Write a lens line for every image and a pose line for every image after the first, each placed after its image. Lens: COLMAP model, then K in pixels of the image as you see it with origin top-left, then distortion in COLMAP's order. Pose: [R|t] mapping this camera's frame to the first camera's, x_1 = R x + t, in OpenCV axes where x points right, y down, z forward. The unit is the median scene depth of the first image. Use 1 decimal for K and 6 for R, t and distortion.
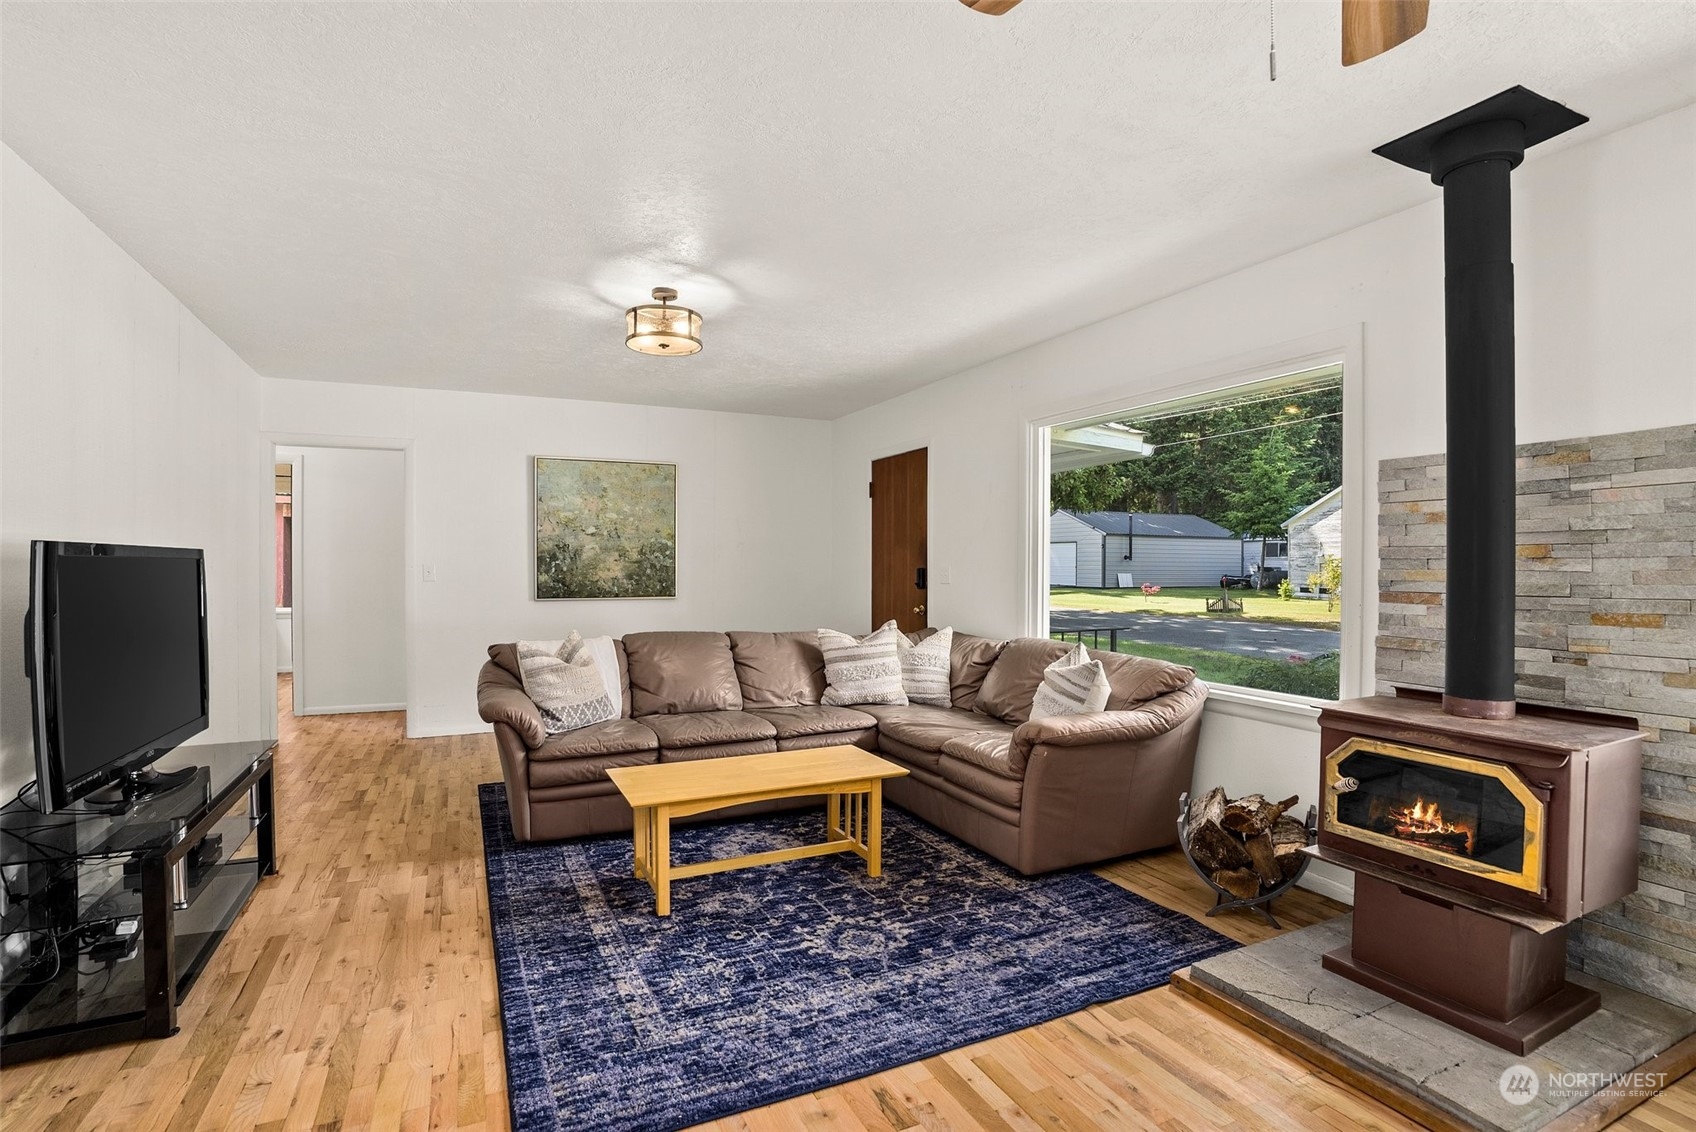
lens RADIAL K [[816.5, 0, 849.7], [0, 816.5, 532.4], [0, 0, 1]] dist [-0.072417, 0.027481]
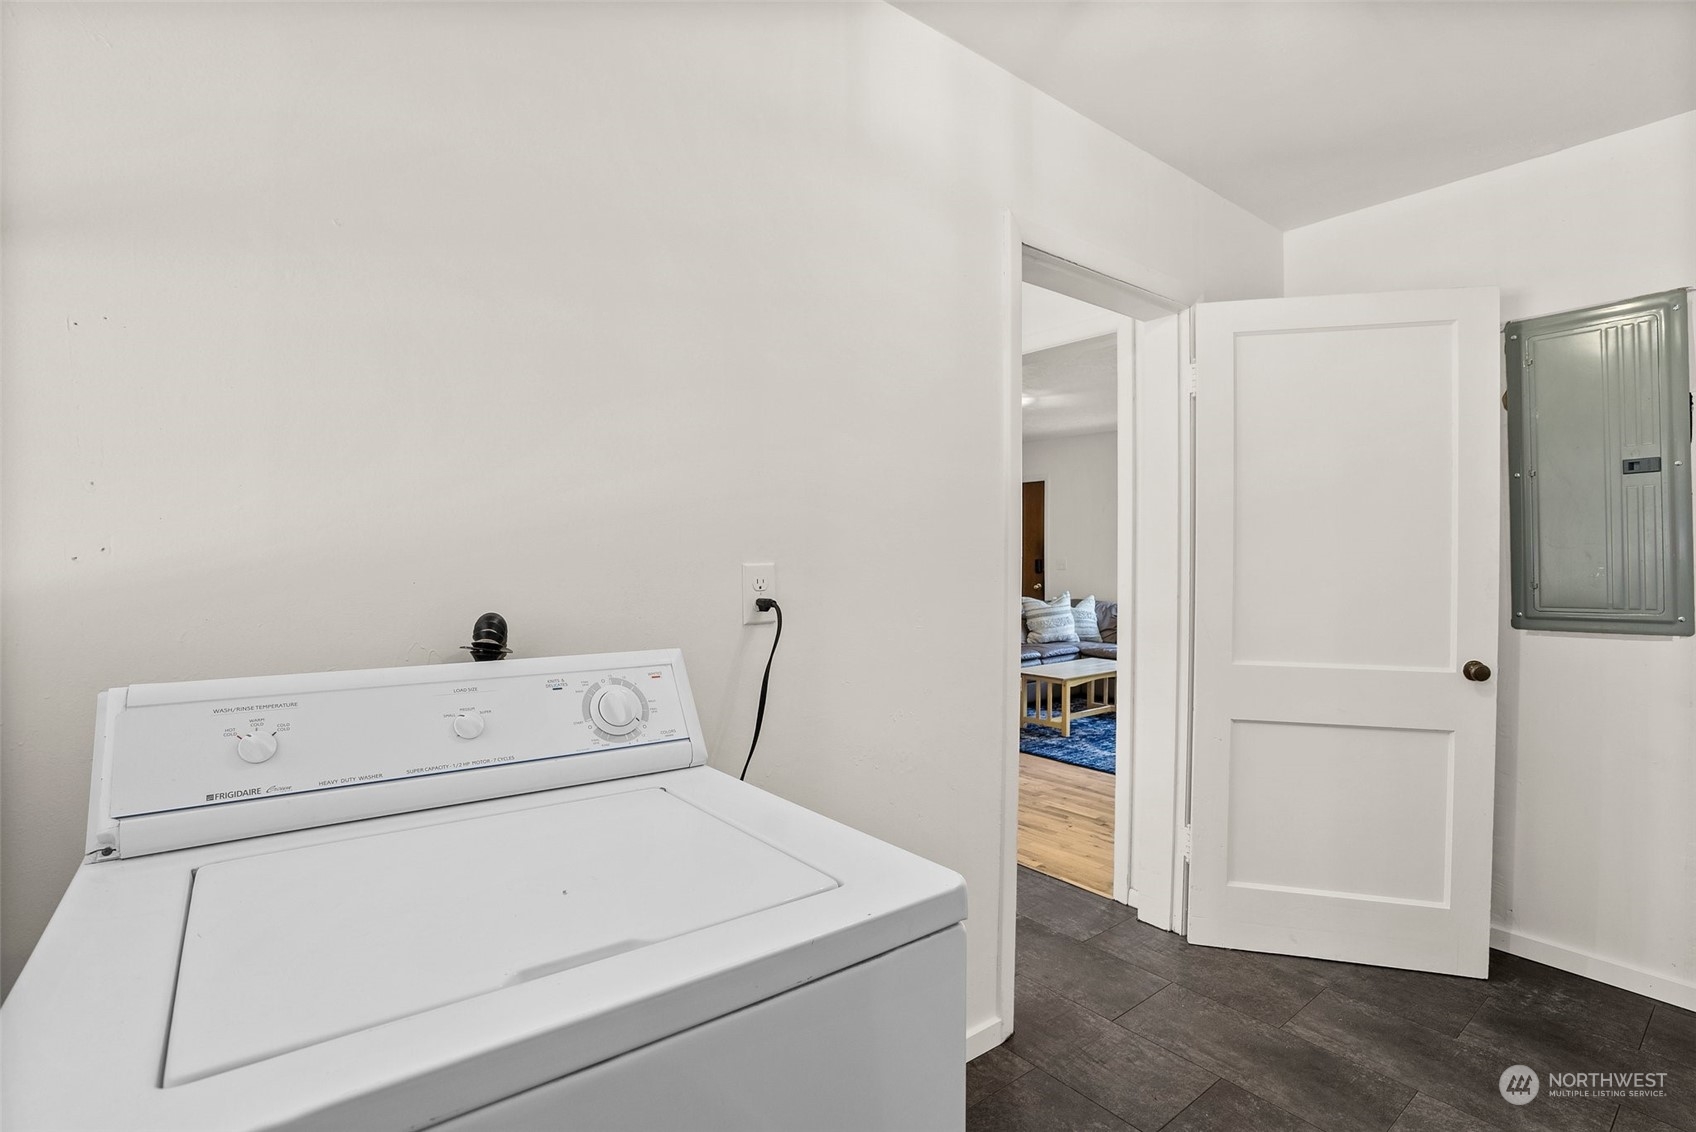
lens RADIAL K [[816.5, 0, 849.7], [0, 816.5, 532.4], [0, 0, 1]] dist [-0.072417, 0.027481]
pose [[0.976274, 0.010785, 0.216270, -0.915392], [-0.012189, 0.999912, 0.005159, -0.013944], [-0.216195, -0.007672, 0.976320, -0.610347]]
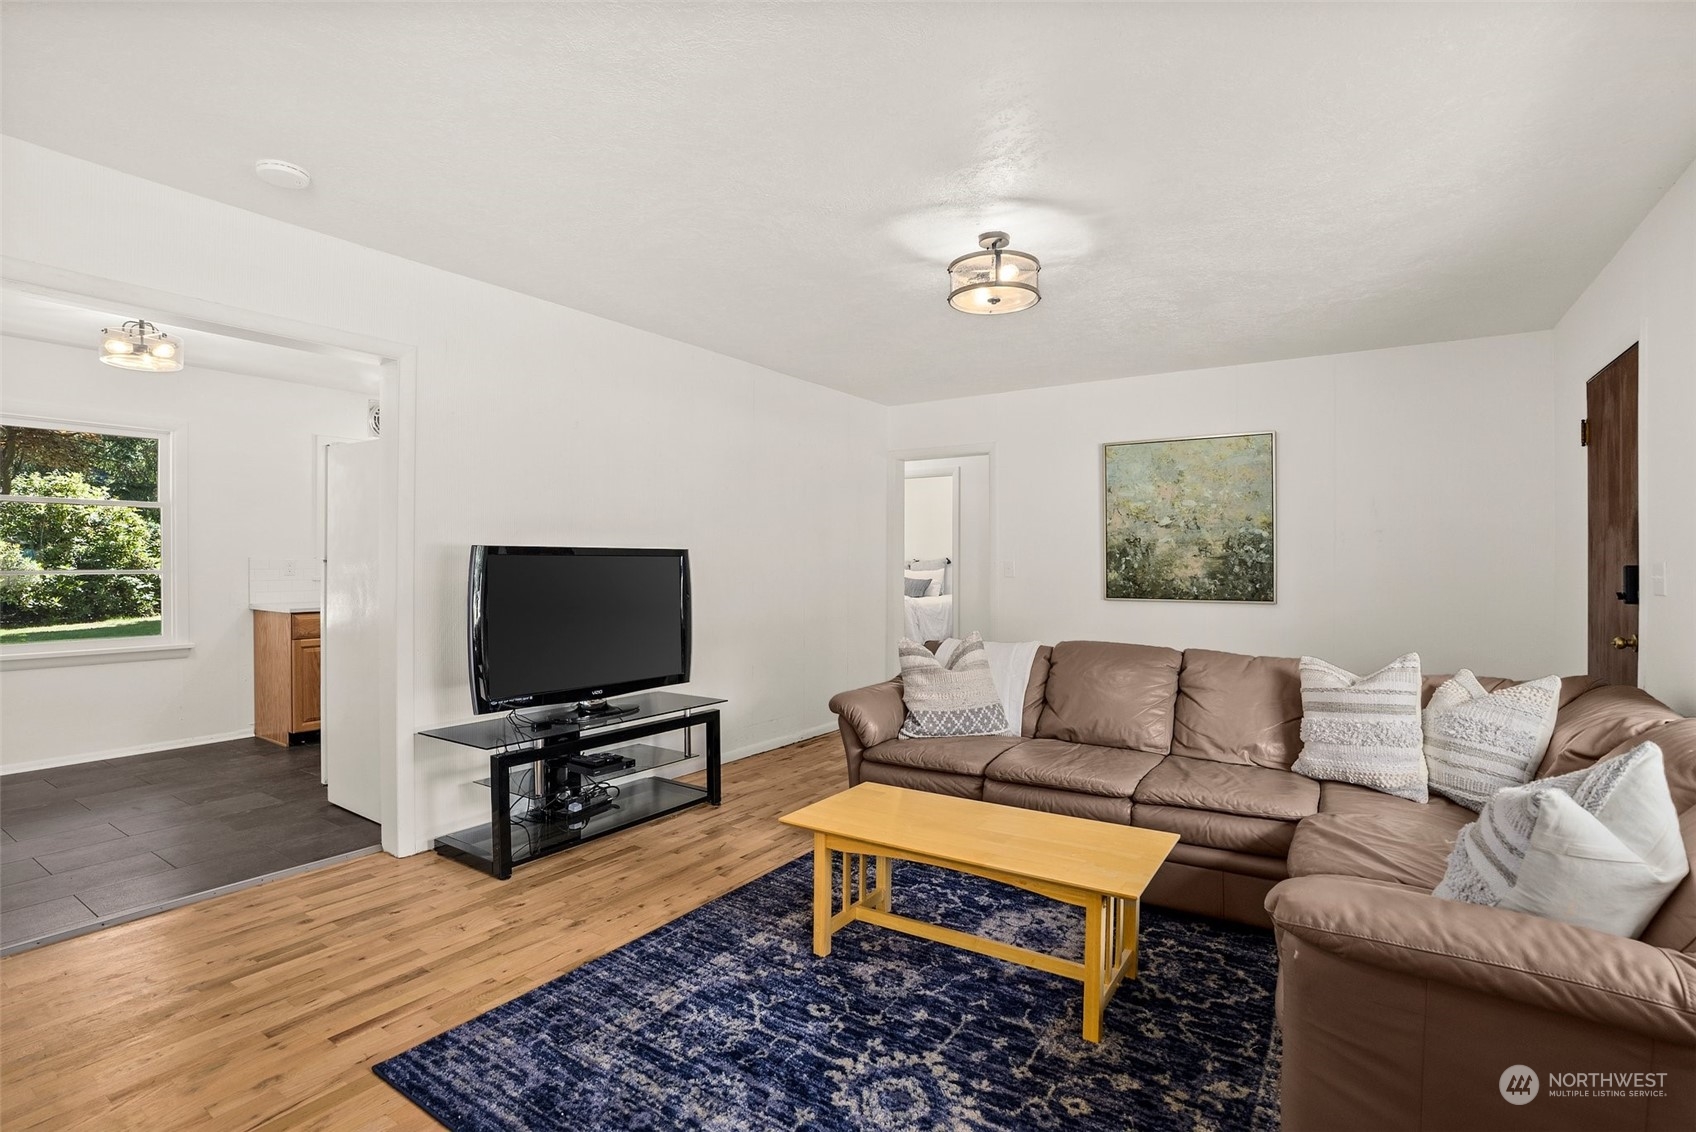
lens RADIAL K [[816.5, 0, 849.7], [0, 816.5, 532.4], [0, 0, 1]] dist [-0.072417, 0.027481]
pose [[0.502508, -0.030668, -0.864028, 0.440022], [0.032998, 0.999323, -0.016279, 0.020590], [0.863942, -0.020331, 0.503180, 0.461899]]
